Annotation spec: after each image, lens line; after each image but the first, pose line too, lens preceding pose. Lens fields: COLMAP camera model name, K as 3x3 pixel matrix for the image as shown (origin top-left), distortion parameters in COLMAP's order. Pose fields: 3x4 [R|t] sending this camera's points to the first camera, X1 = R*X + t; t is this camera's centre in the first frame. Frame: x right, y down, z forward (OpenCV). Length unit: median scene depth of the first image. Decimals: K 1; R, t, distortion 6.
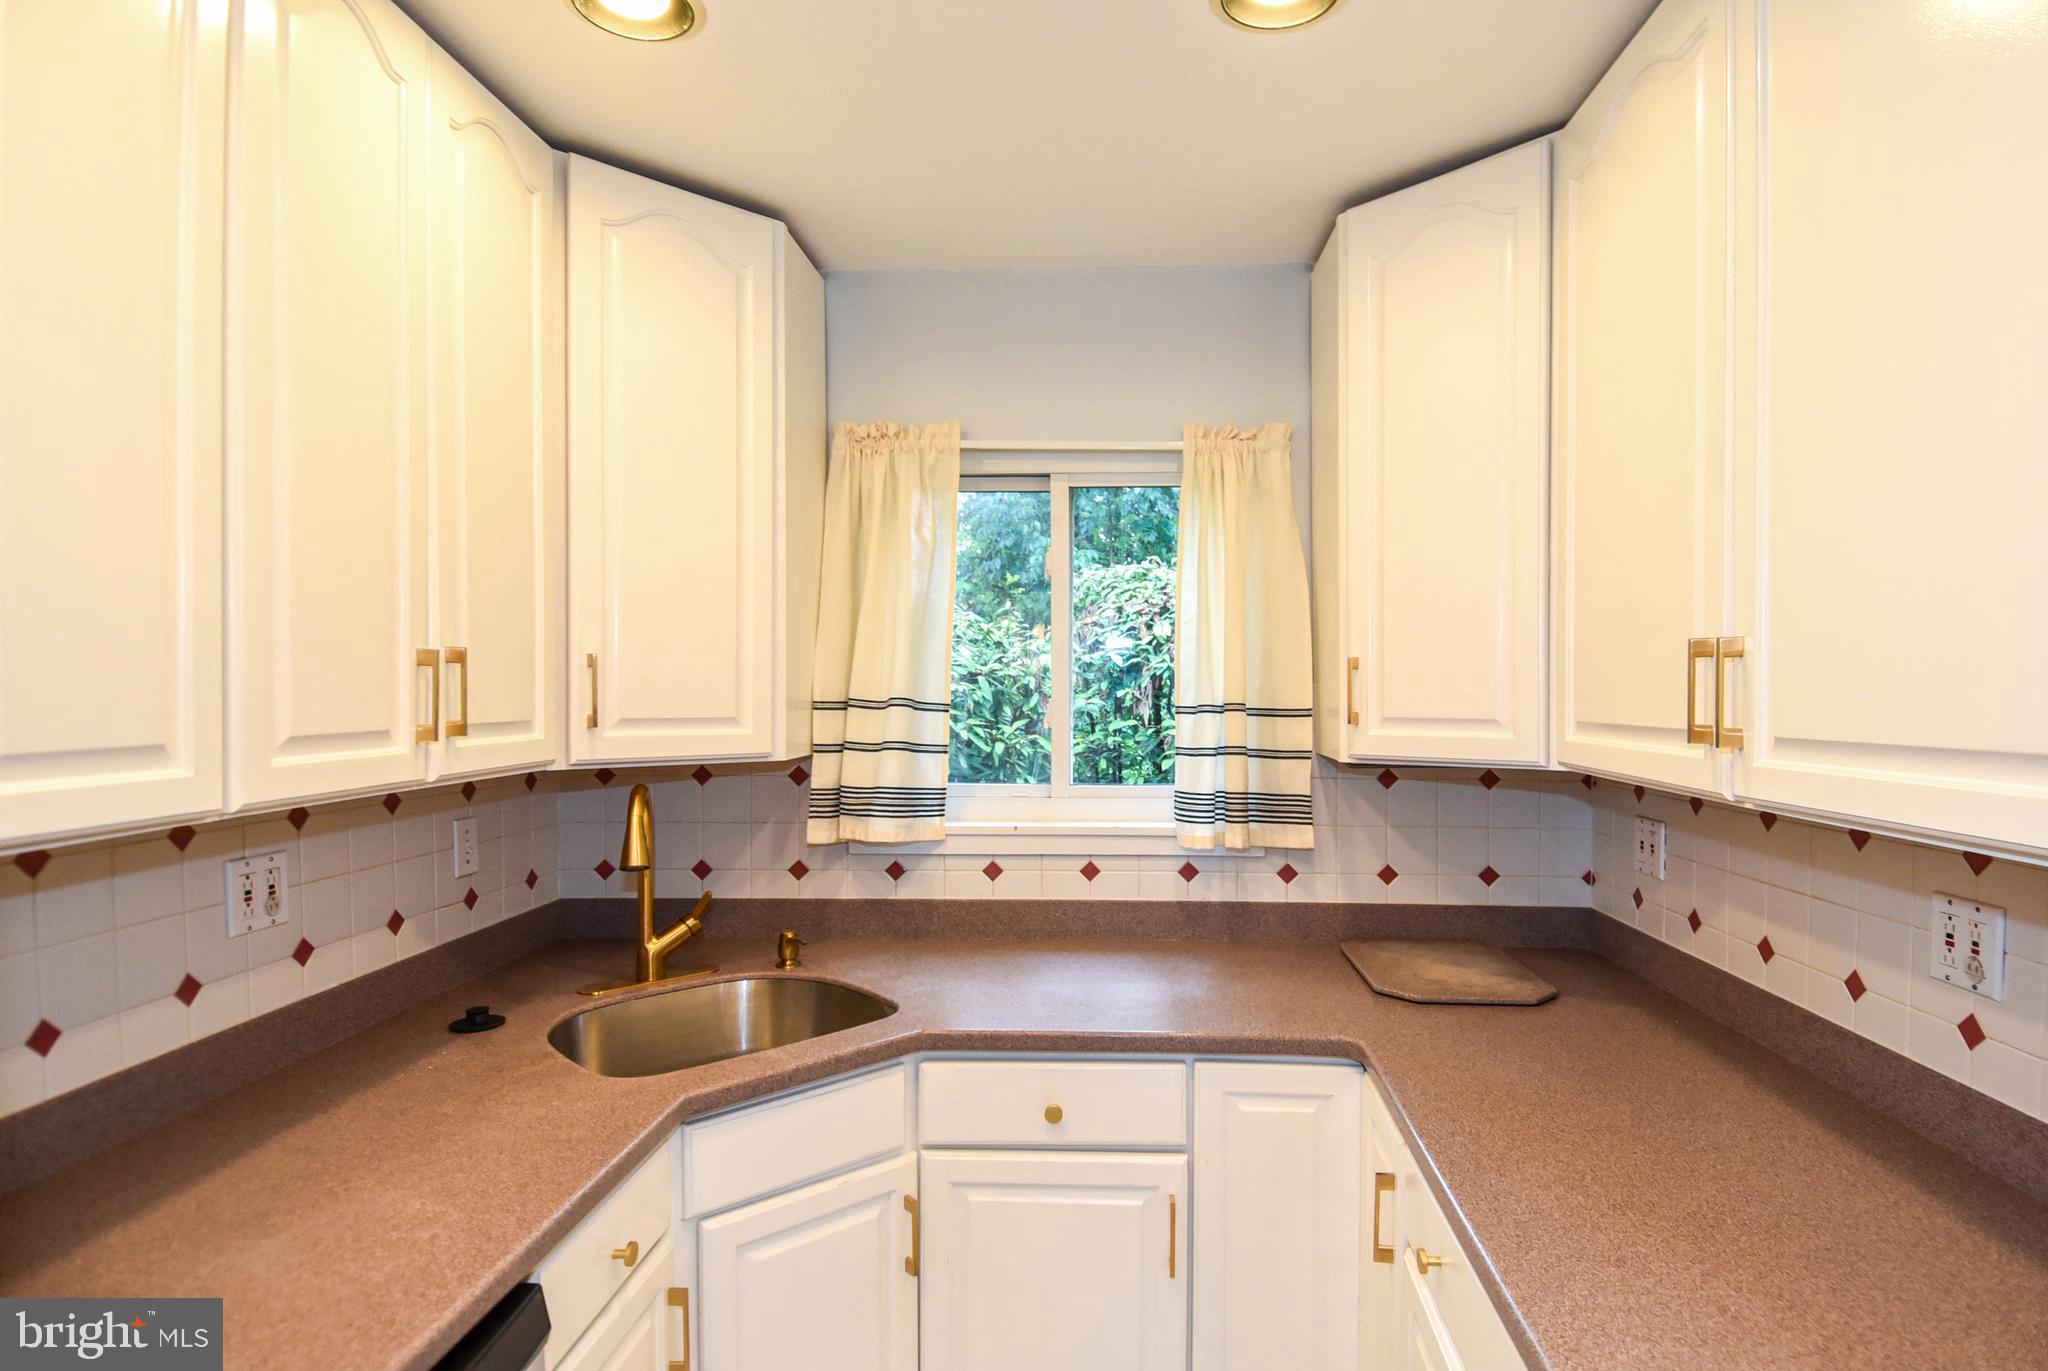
lens RADIAL K [[1025.1, 0, 1073.9], [0, 1025.1, 695.1], [0, 0, 1]] dist [0.039920, -0.040156]
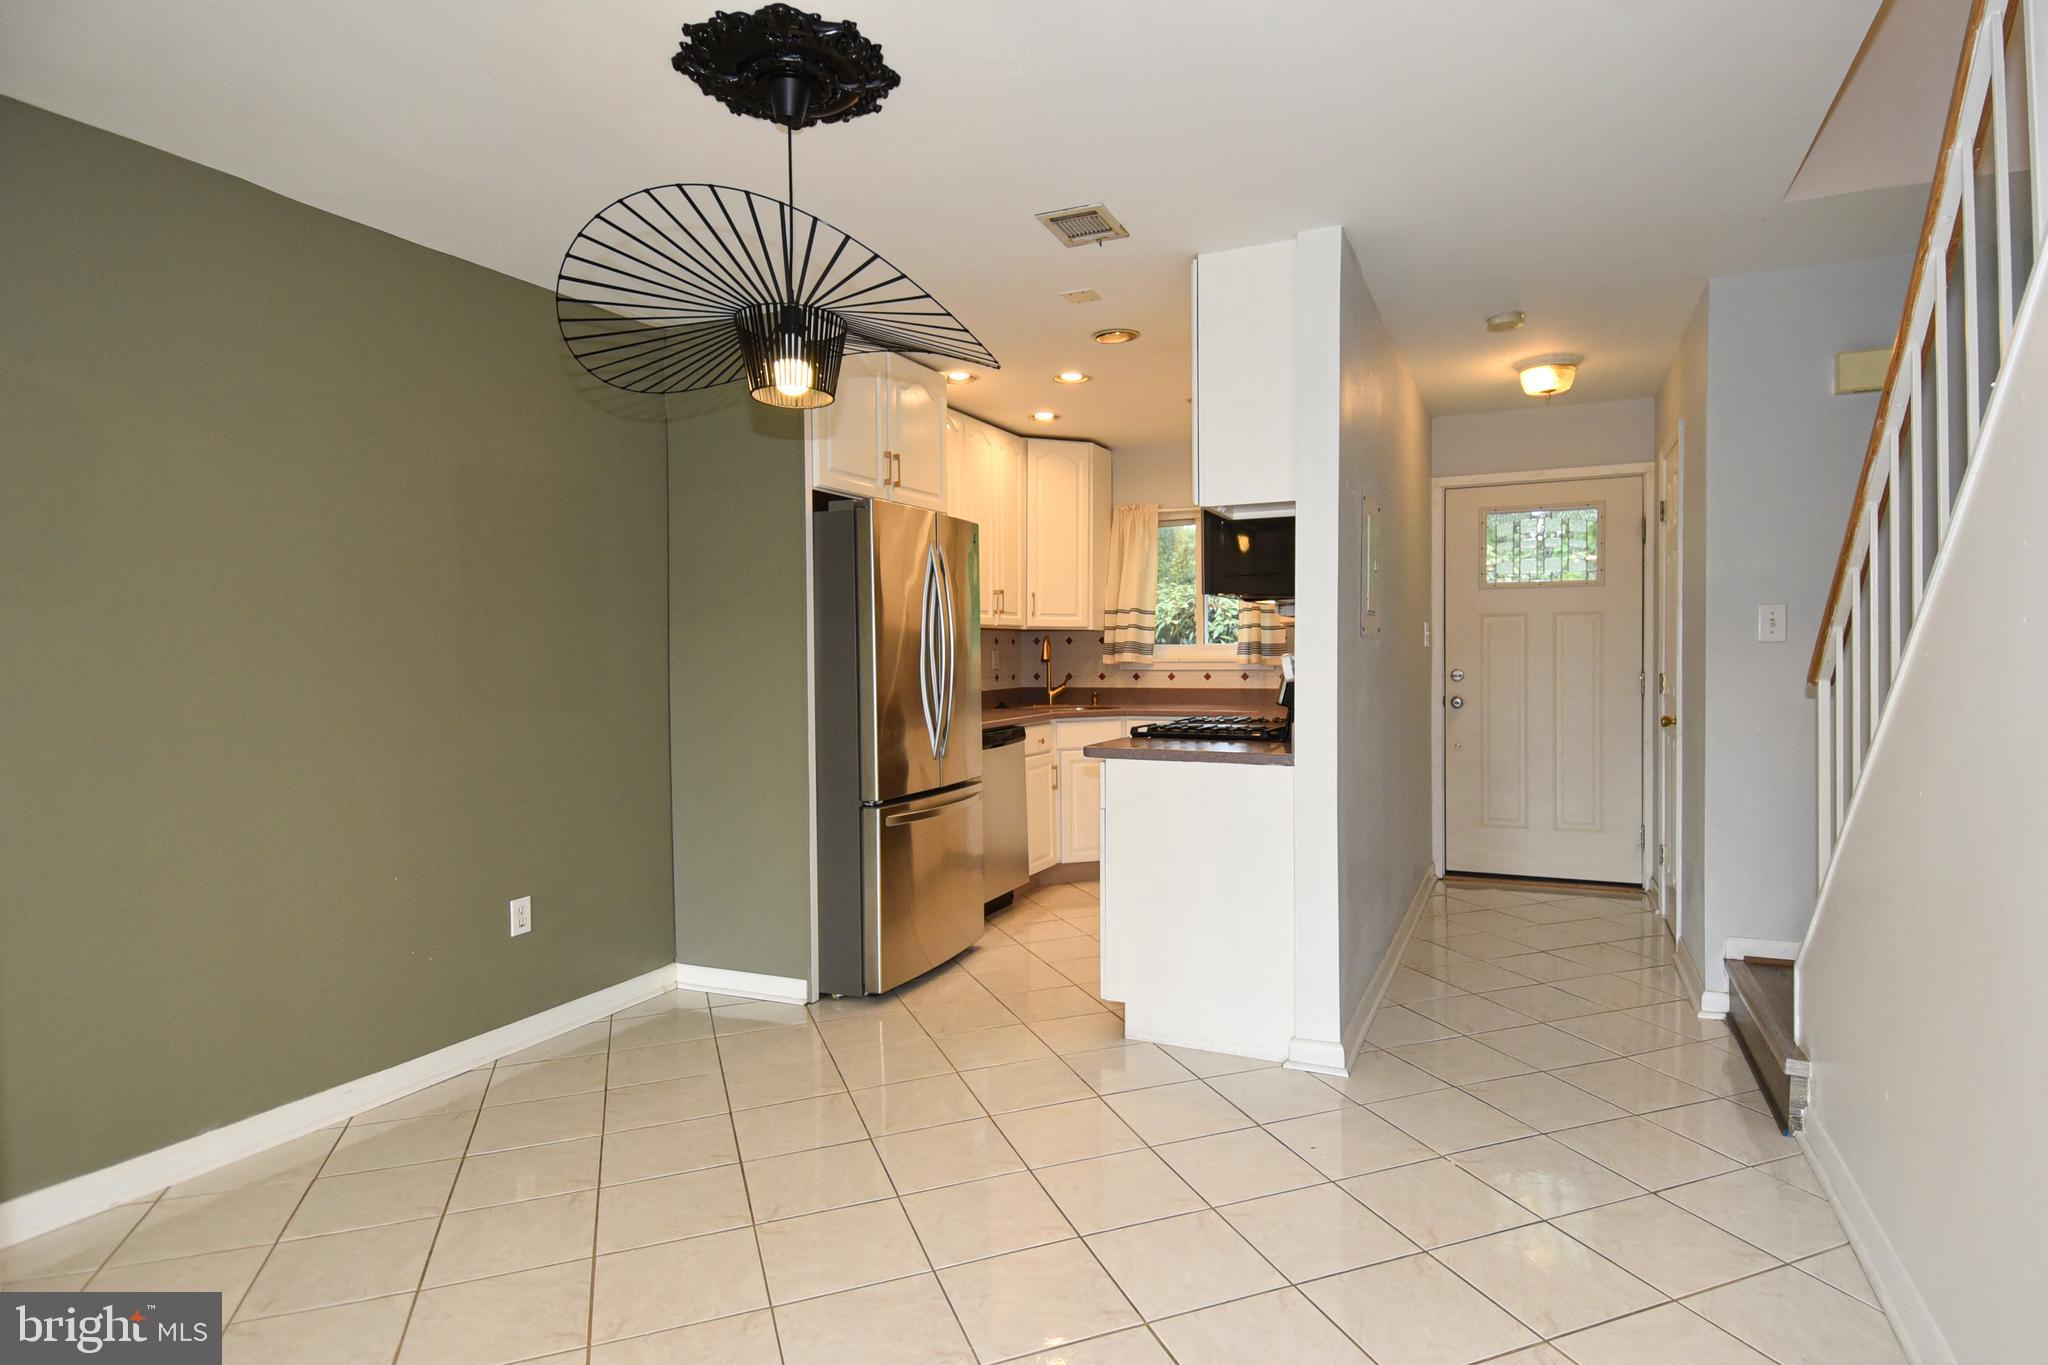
lens RADIAL K [[1075.9, 0, 1117.8], [0, 1075.9, 659.6], [0, 0, 1]] dist [-0.001339, -0.000551]
pose [[0.939942, -0.008358, -0.341233, 0.752181], [0.006218, 0.999954, -0.007364, 0.157245], [0.341278, 0.004800, 0.939950, -1.665954]]
